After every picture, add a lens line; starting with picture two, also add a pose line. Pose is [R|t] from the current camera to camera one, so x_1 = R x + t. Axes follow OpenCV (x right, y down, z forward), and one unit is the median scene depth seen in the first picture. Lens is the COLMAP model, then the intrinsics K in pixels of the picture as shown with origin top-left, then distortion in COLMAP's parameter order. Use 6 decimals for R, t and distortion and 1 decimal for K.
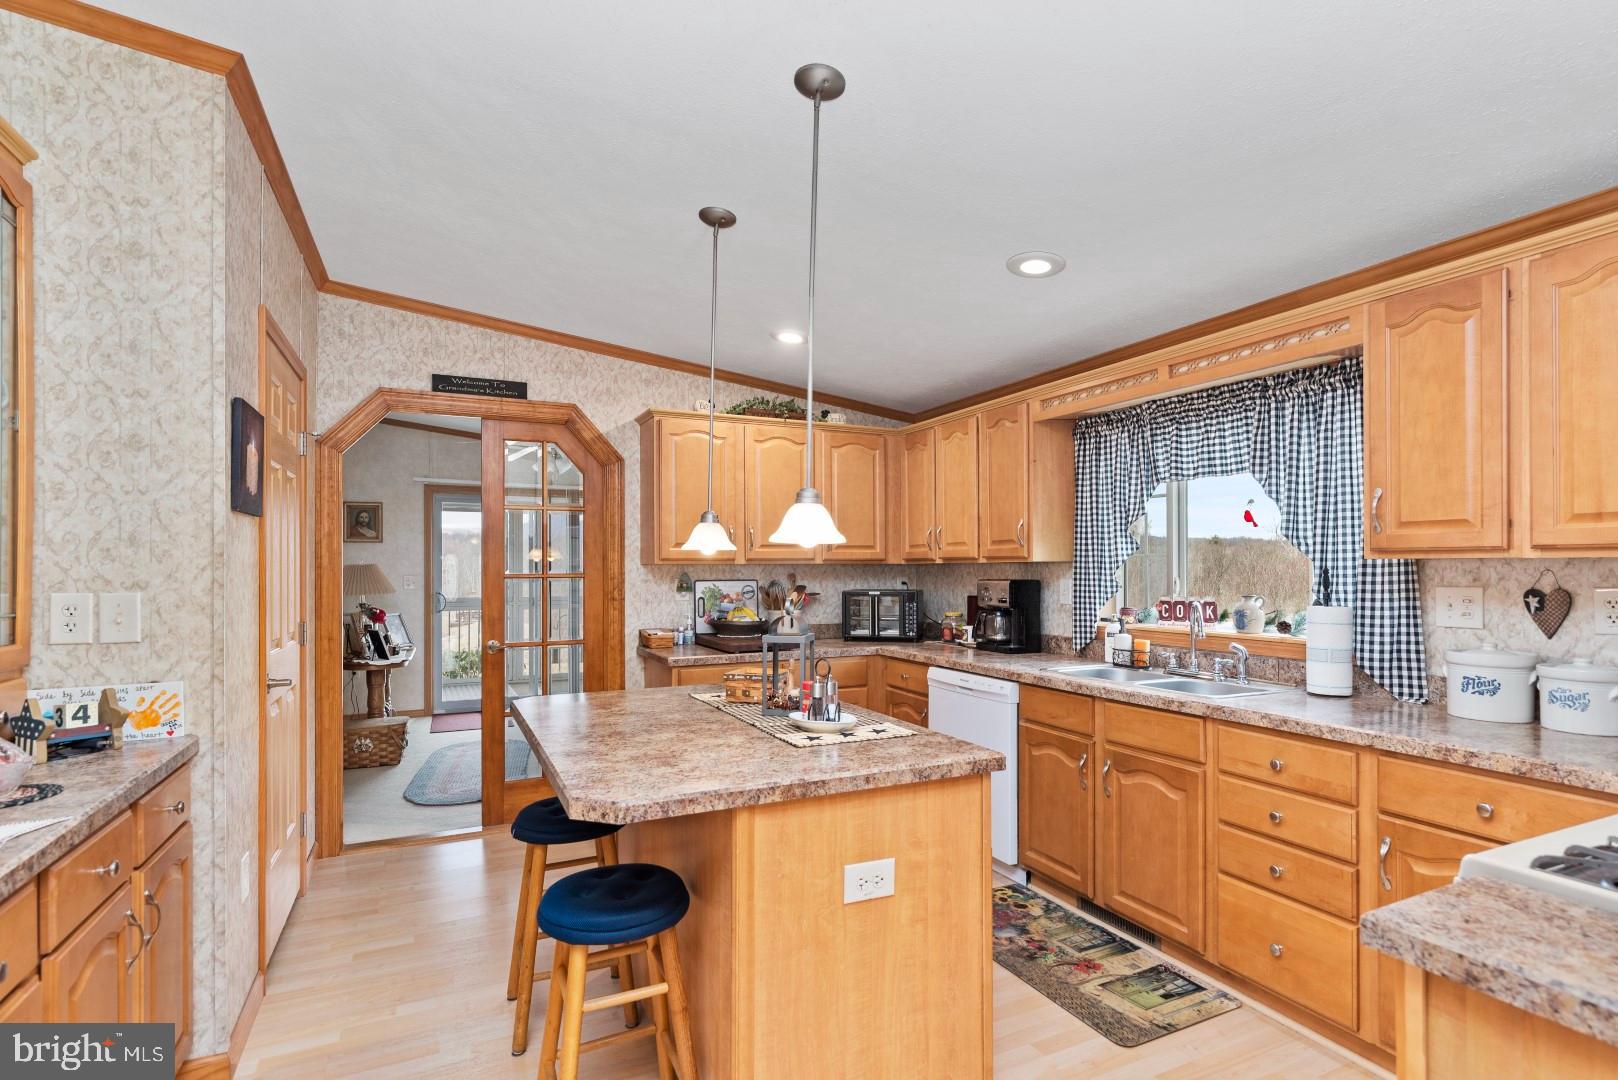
lens RADIAL K [[794.5, 0, 814.2], [0, 794.5, 554.2], [0, 0, 1]] dist [0.005780, -0.003845]
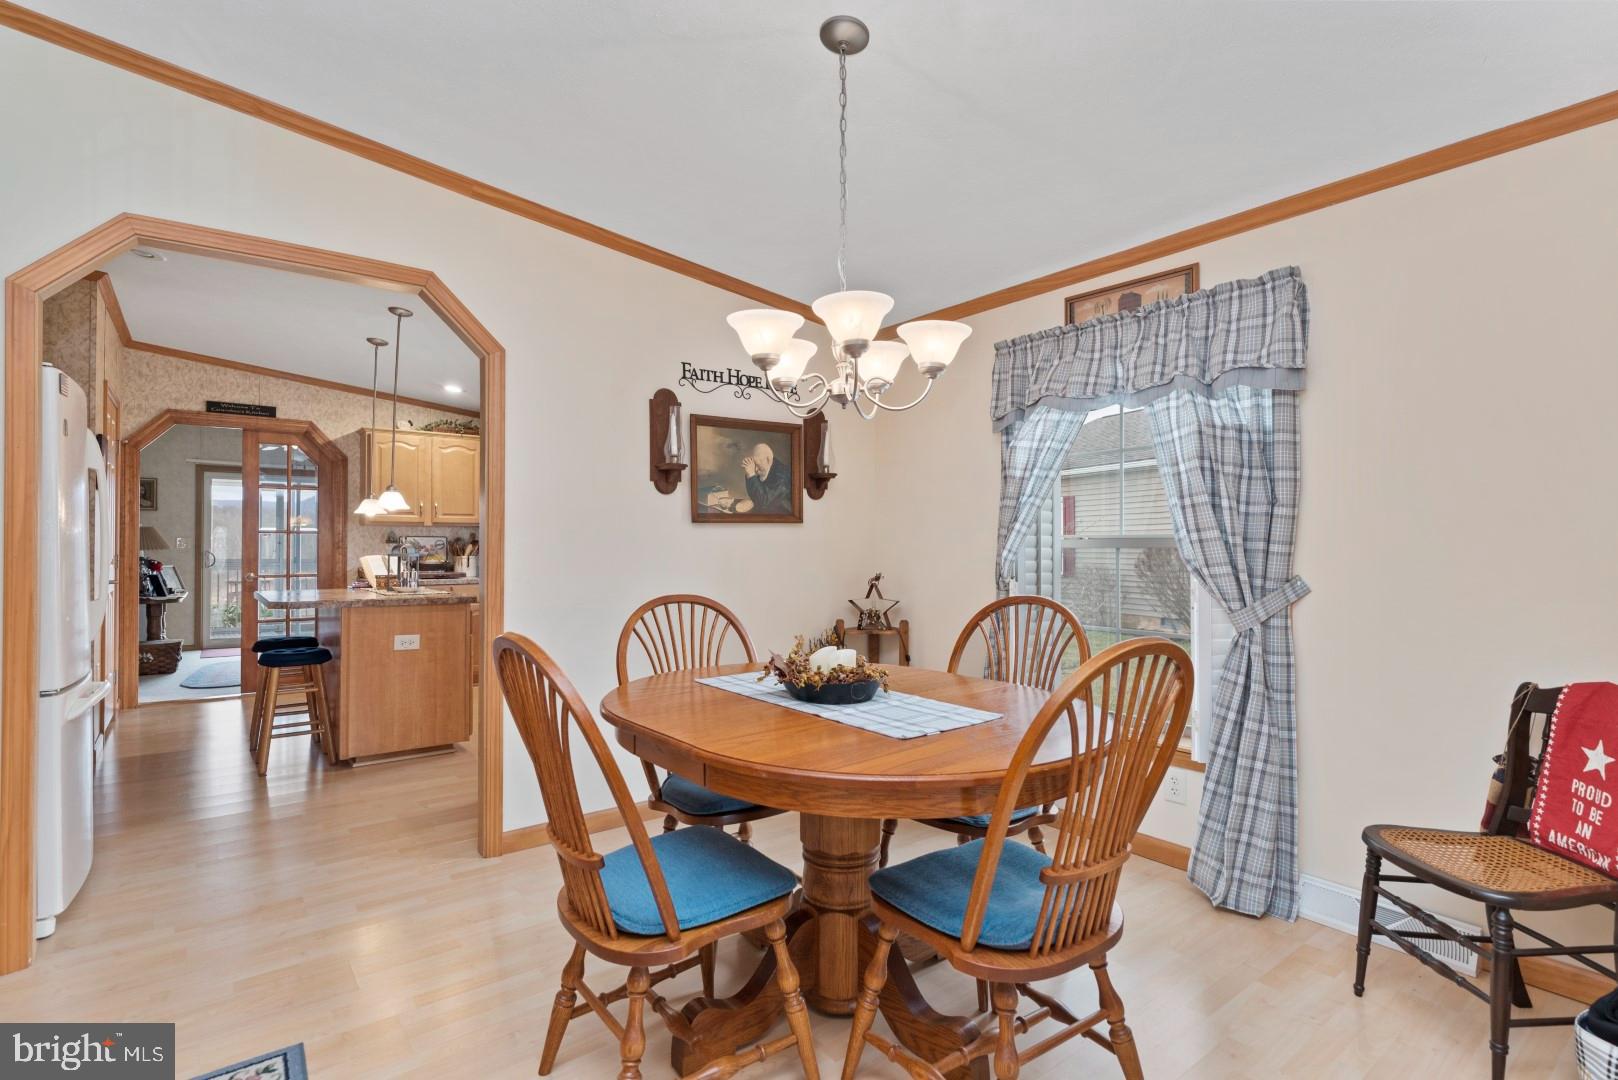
lens RADIAL K [[794.5, 0, 823.3], [0, 794.5, 530.9], [0, 0, 1]] dist [0.005780, -0.003845]
pose [[0.976127, 0.007560, 0.217070, 0.343061], [-0.006812, 0.999968, -0.004191, 0.025434], [-0.217095, 0.002612, 0.976147, -0.741464]]
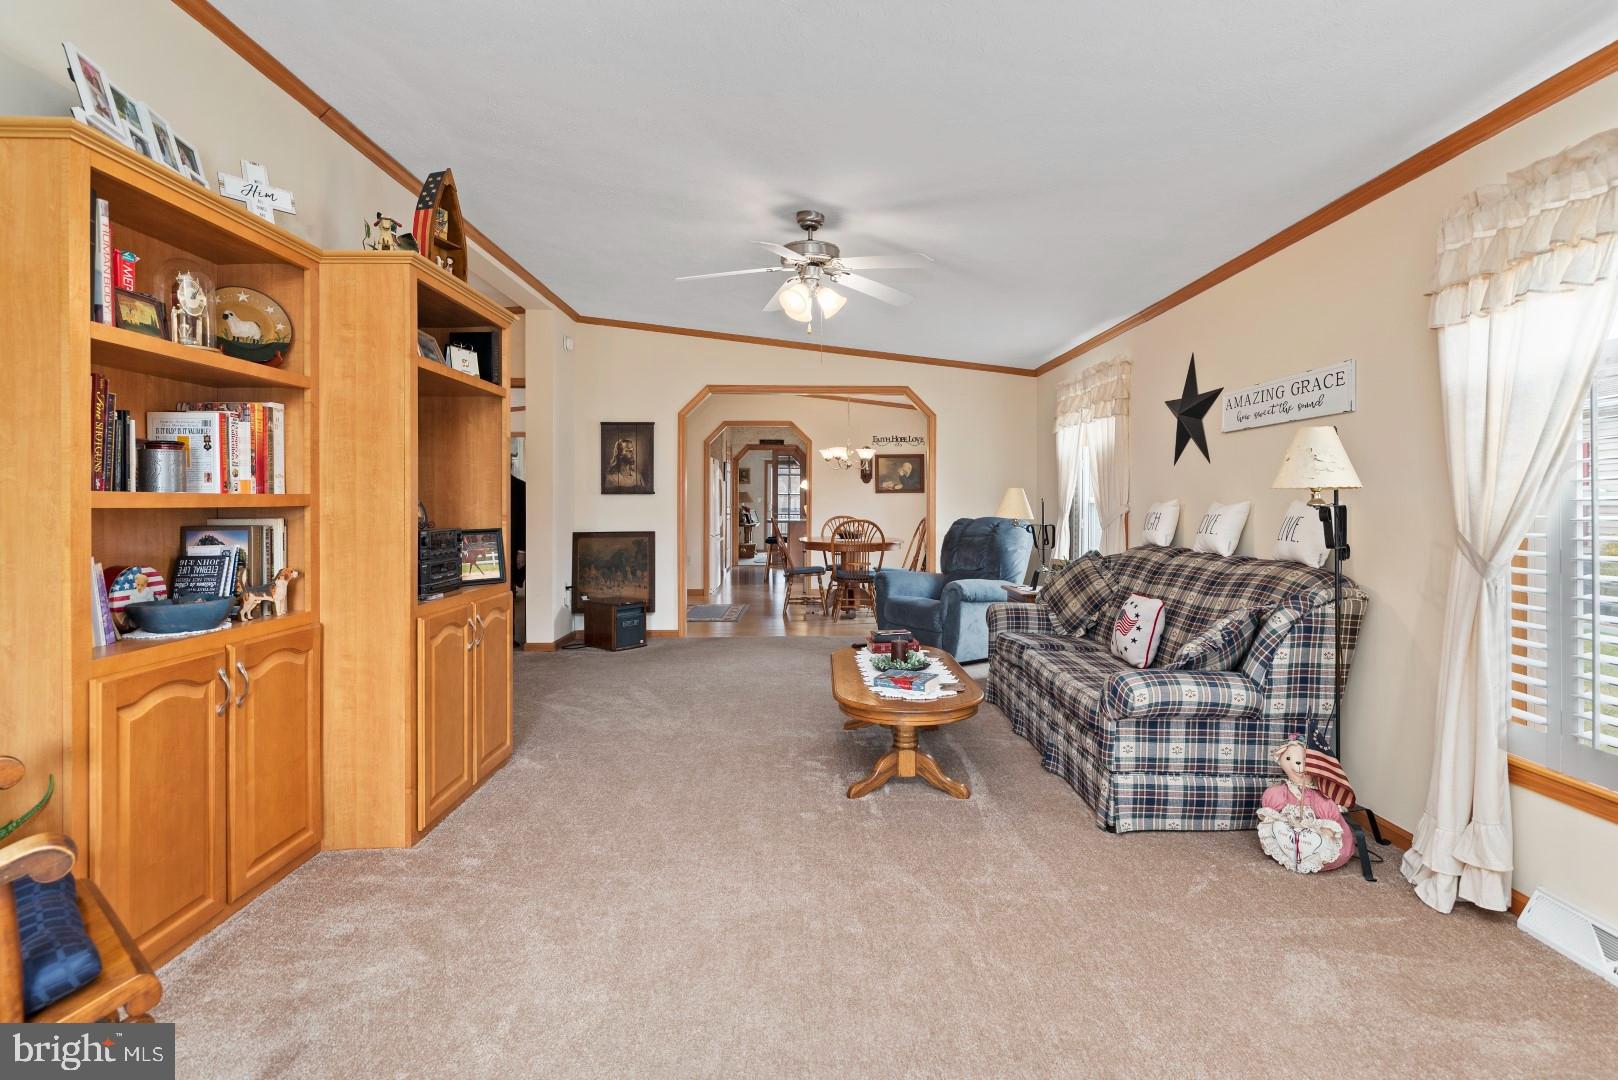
lens RADIAL K [[794.5, 0, 837.0], [0, 794.5, 503.9], [0, 0, 1]] dist [0.005780, -0.003845]
pose [[0.922816, 0.008428, -0.385148, 1.172694], [-0.001166, 0.999817, 0.019084, 0.002042], [0.385239, -0.017162, 0.922657, -2.090821]]
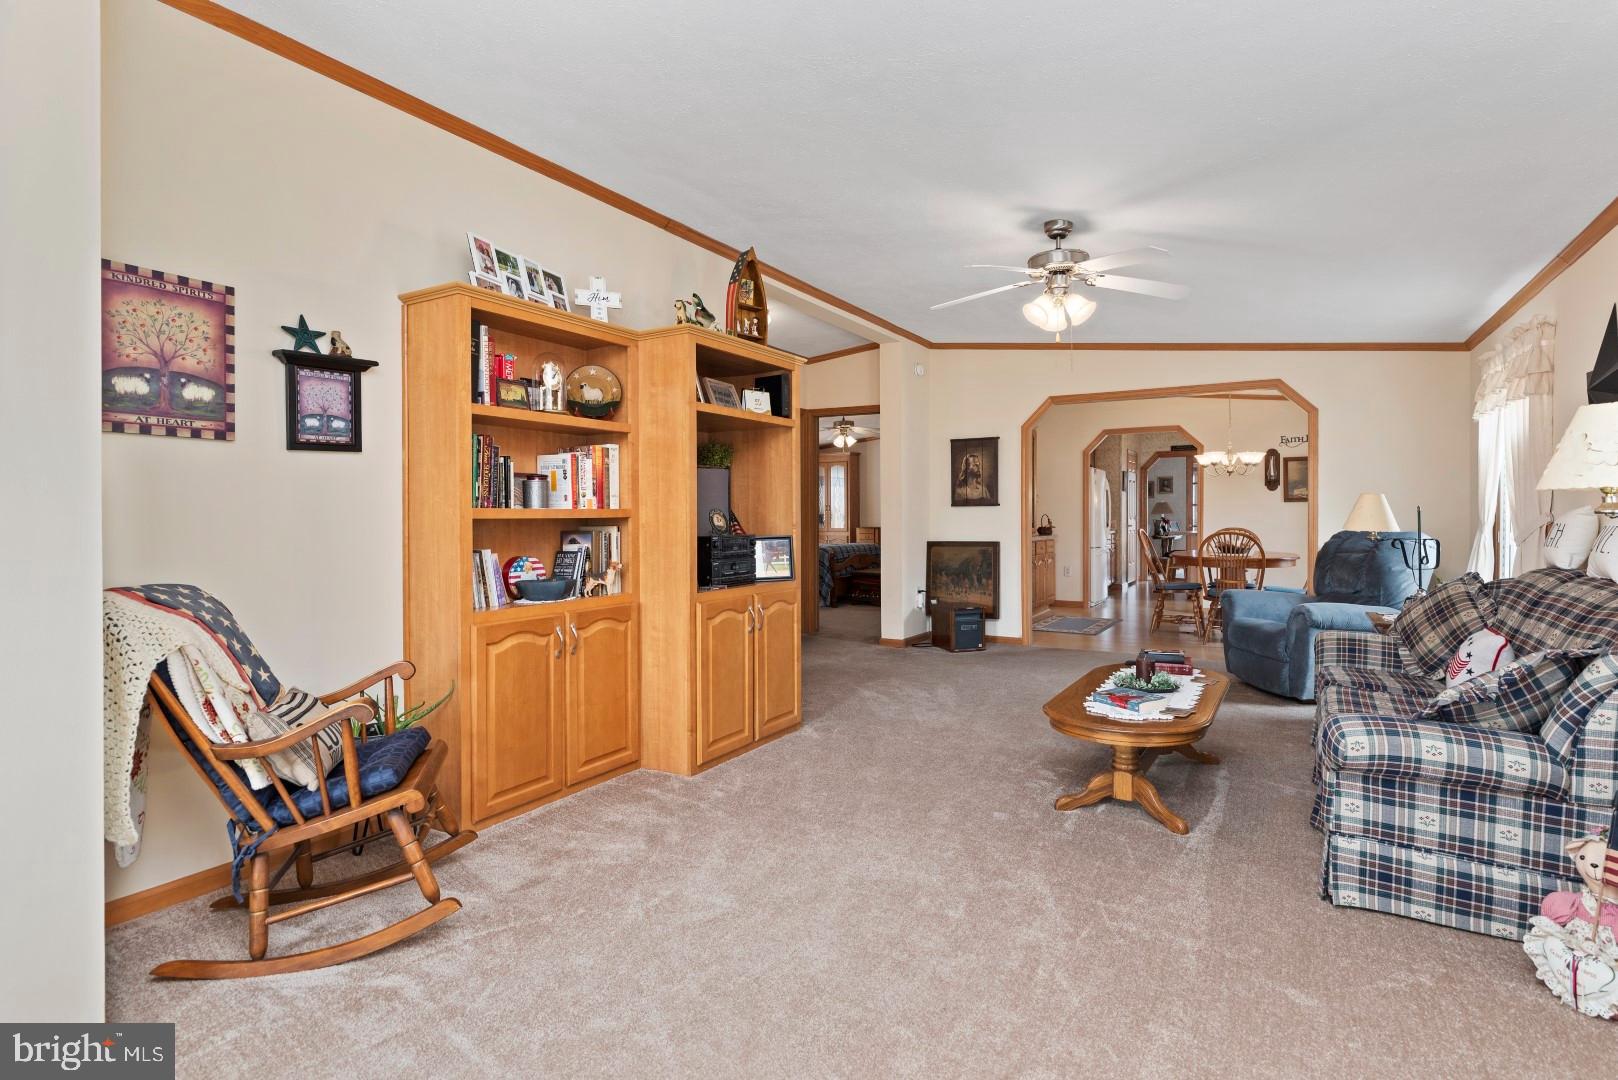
lens RADIAL K [[794.5, 0, 840.2], [0, 794.5, 518.4], [0, 0, 1]] dist [0.005780, -0.003845]
pose [[0.579448, 0.007854, -0.814972, 1.375514], [0.013119, 0.999734, 0.018962, 0.003661], [0.814904, -0.021679, 0.579191, -1.996075]]
